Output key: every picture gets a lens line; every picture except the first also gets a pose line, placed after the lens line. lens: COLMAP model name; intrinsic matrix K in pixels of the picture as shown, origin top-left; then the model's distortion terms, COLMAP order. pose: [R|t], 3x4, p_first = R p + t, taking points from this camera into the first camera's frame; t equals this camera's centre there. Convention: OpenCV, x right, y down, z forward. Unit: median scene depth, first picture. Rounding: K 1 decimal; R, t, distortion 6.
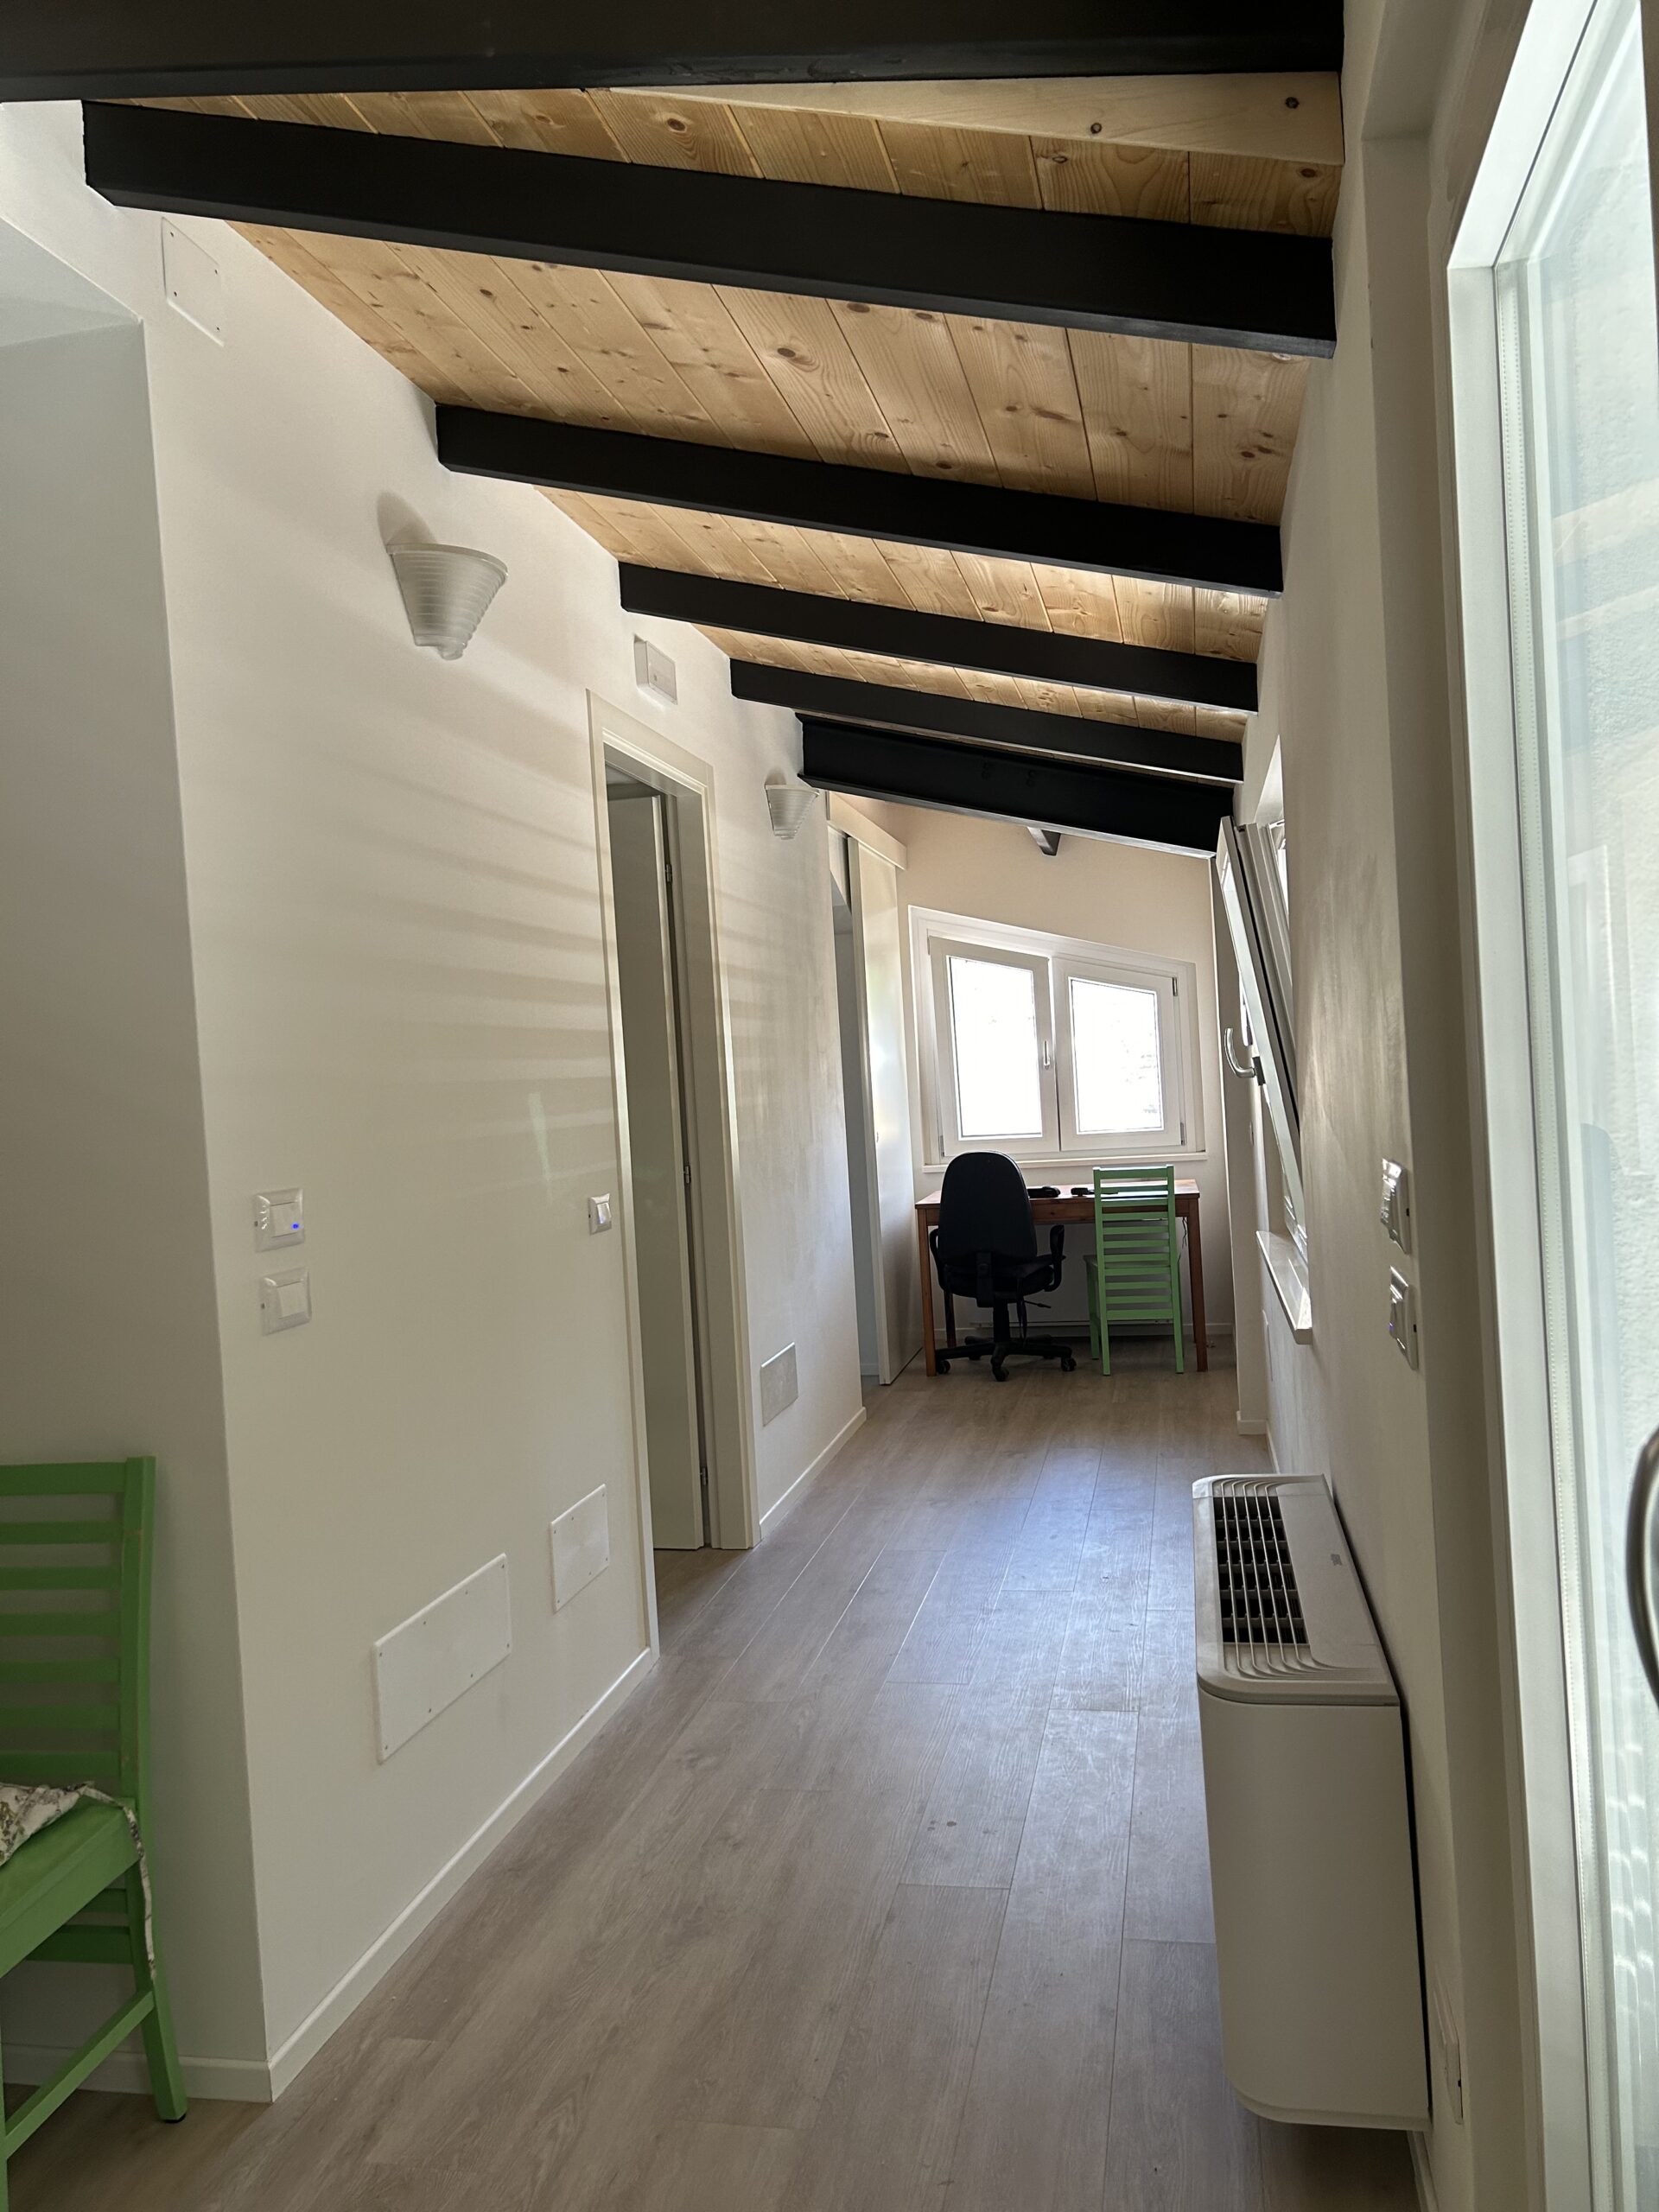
lens RADIAL K [[1659.0, 0, 827.9], [0, 1659.0, 1104.6], [0, 0, 1]] dist [0.010495, -0.016909]
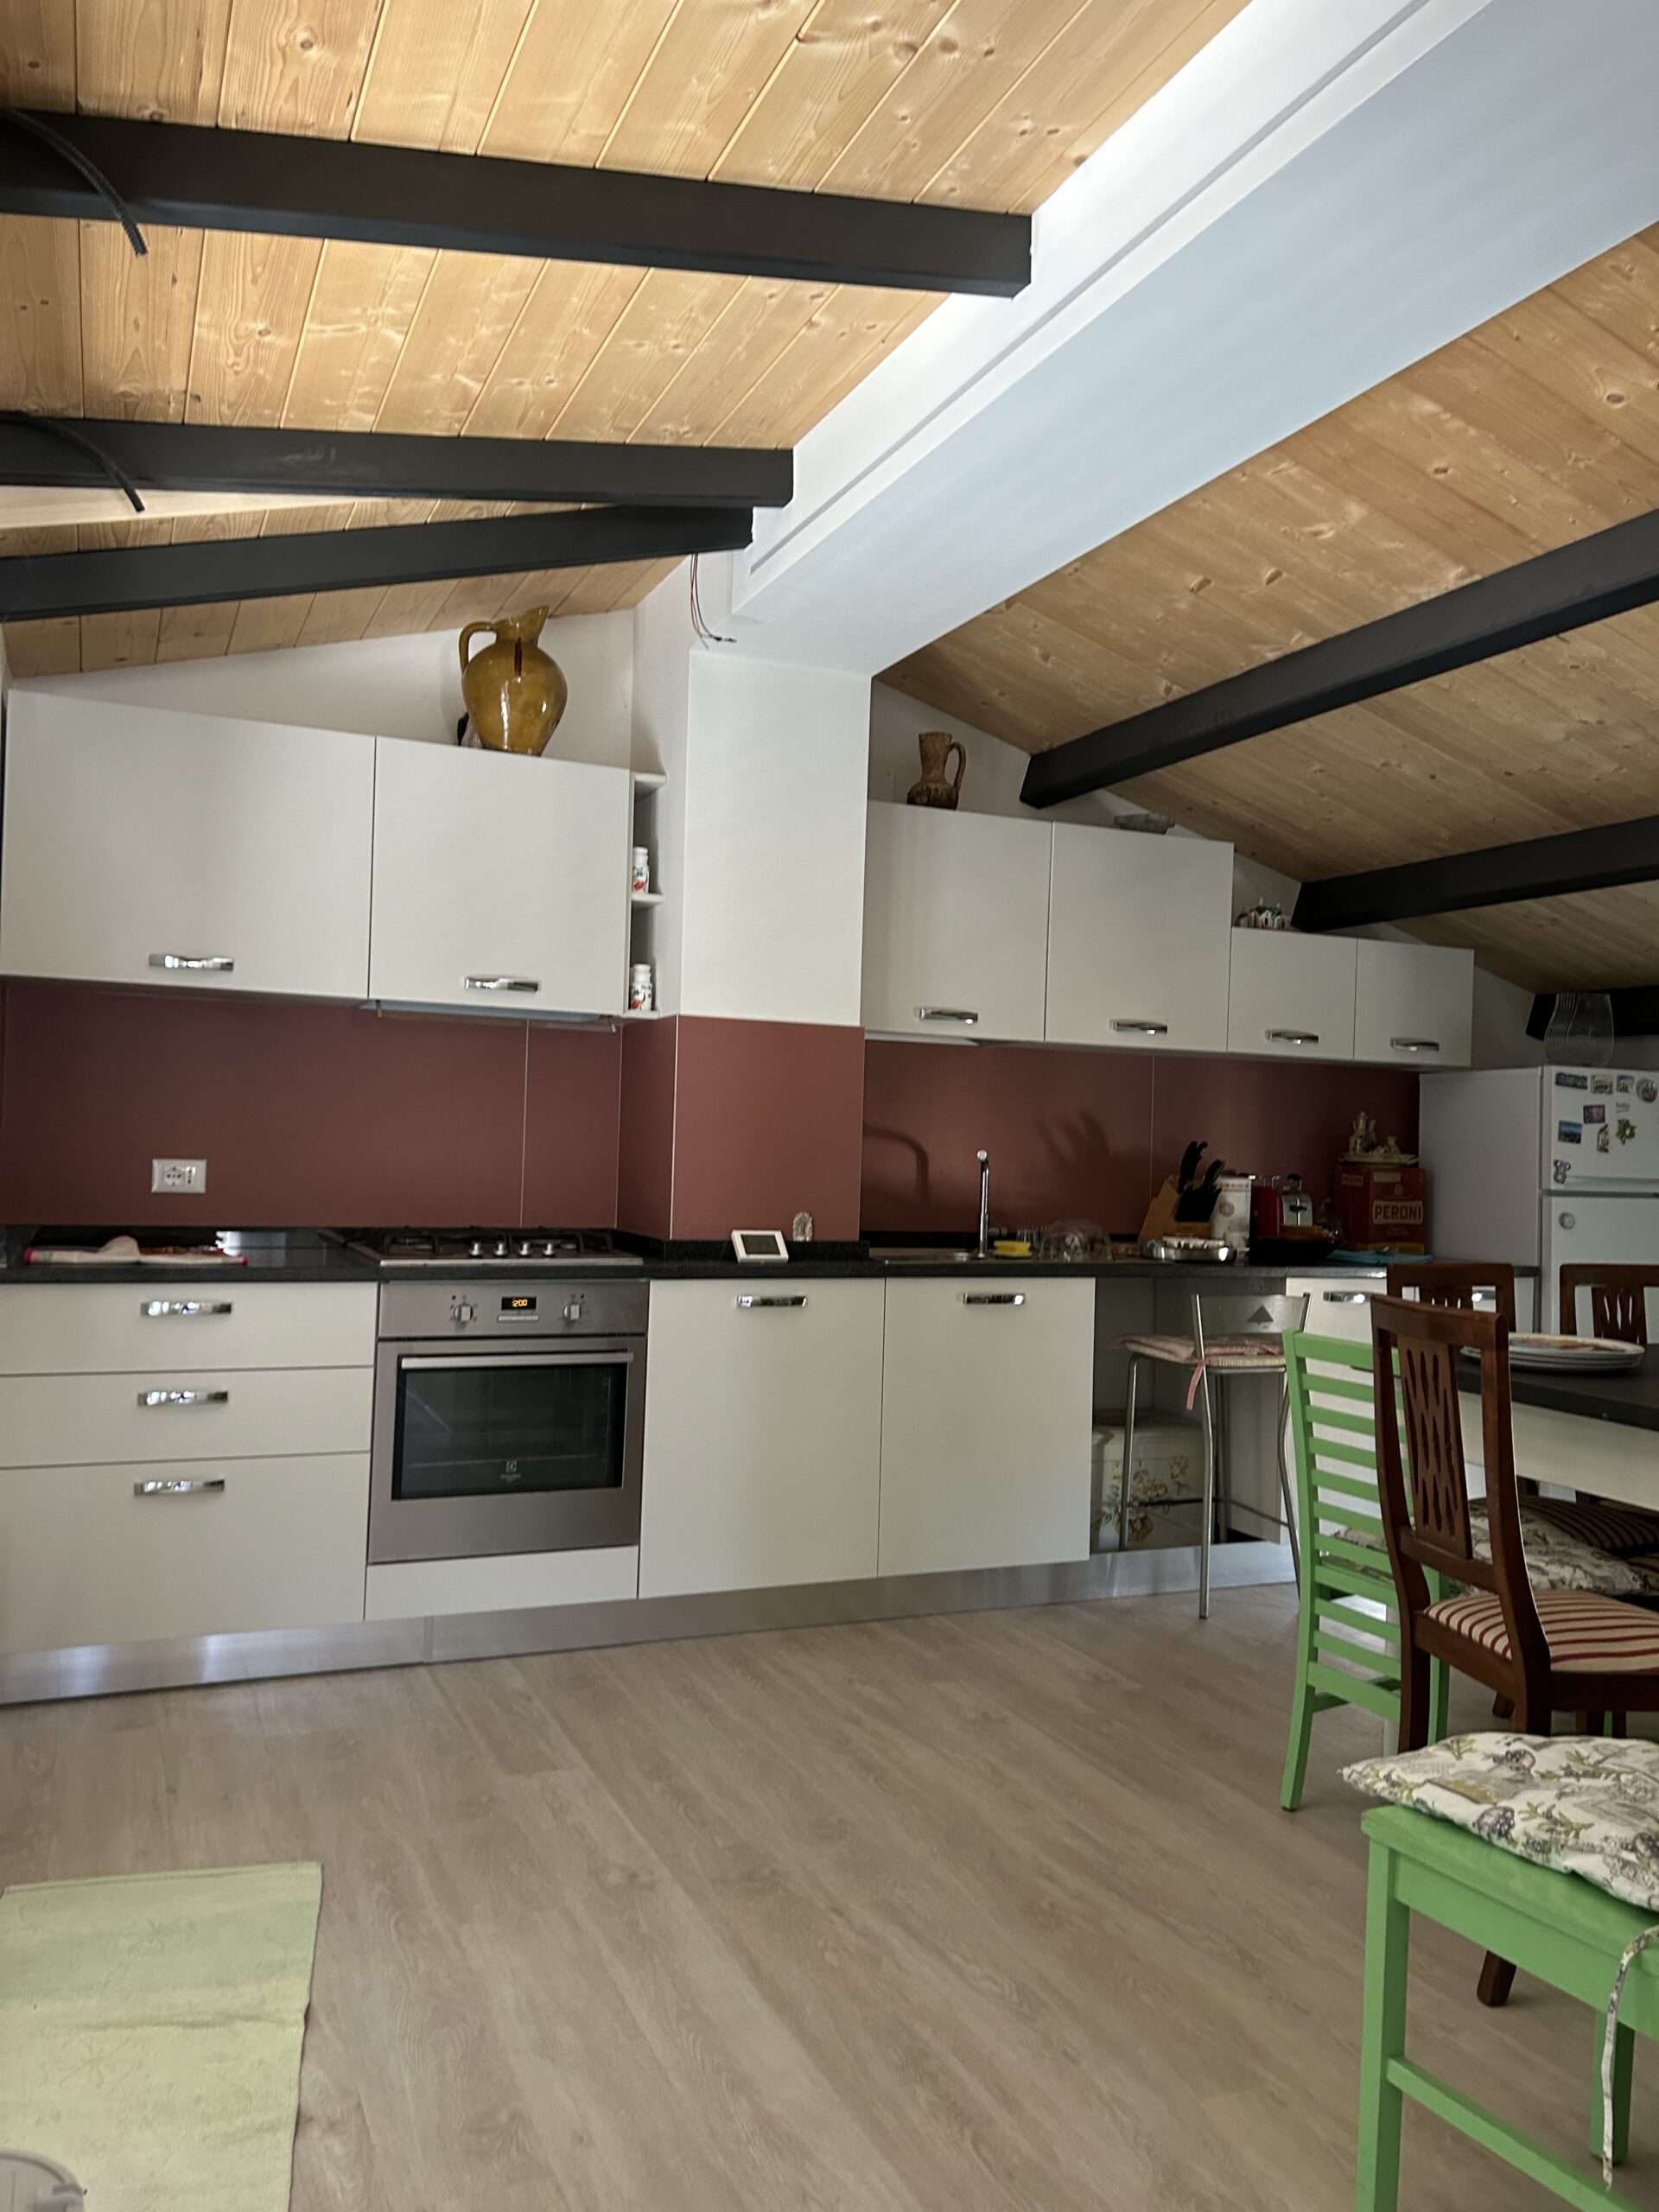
lens RADIAL K [[1659.0, 0, 848.0], [0, 1659.0, 1122.1], [0, 0, 1]] dist [0.010495, -0.016909]
pose [[-0.825370, 0.018350, -0.564295, 0.419246], [0.006514, 0.999715, 0.022981, -0.069660], [0.564555, 0.015293, -0.825254, 2.243662]]
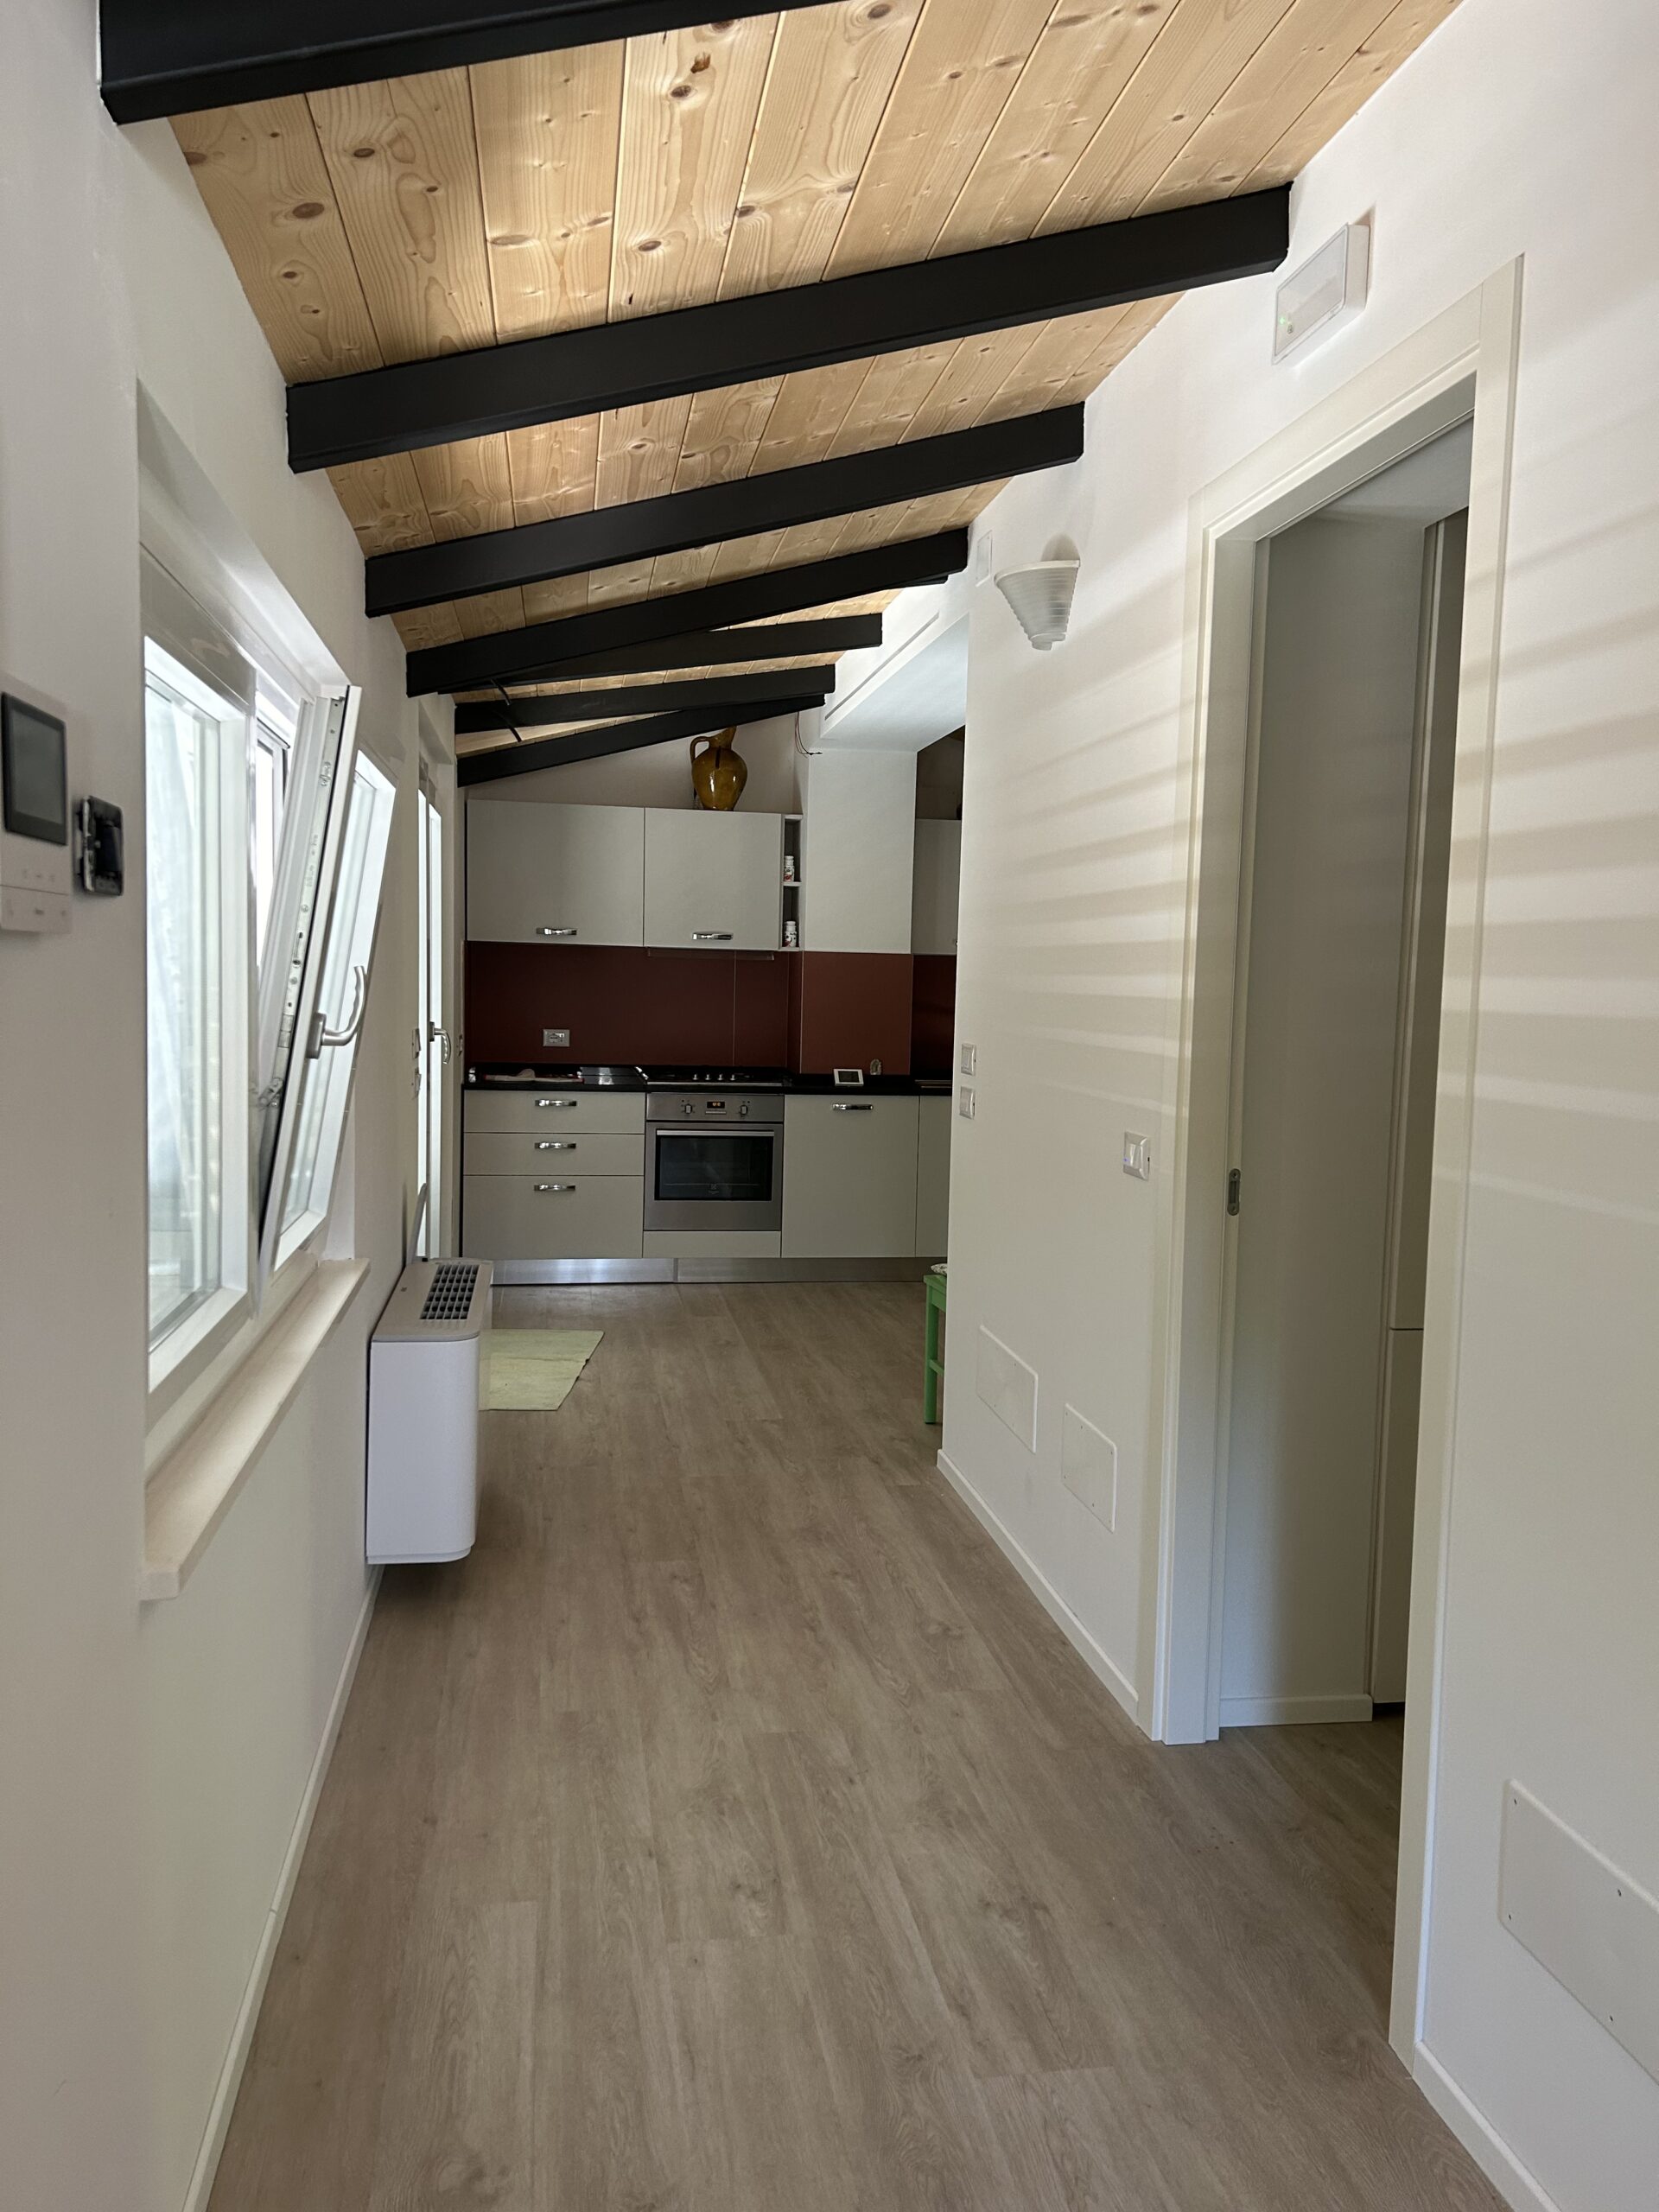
lens RADIAL K [[1659.0, 0, 818.7], [0, 1659.0, 1103.9], [0, 0, 1]] dist [0.010495, -0.016909]
pose [[-0.932026, 0.055206, -0.358162, 0.439923], [0.015435, 0.993479, 0.112968, -0.079388], [0.362063, 0.099761, -0.926800, 2.344057]]
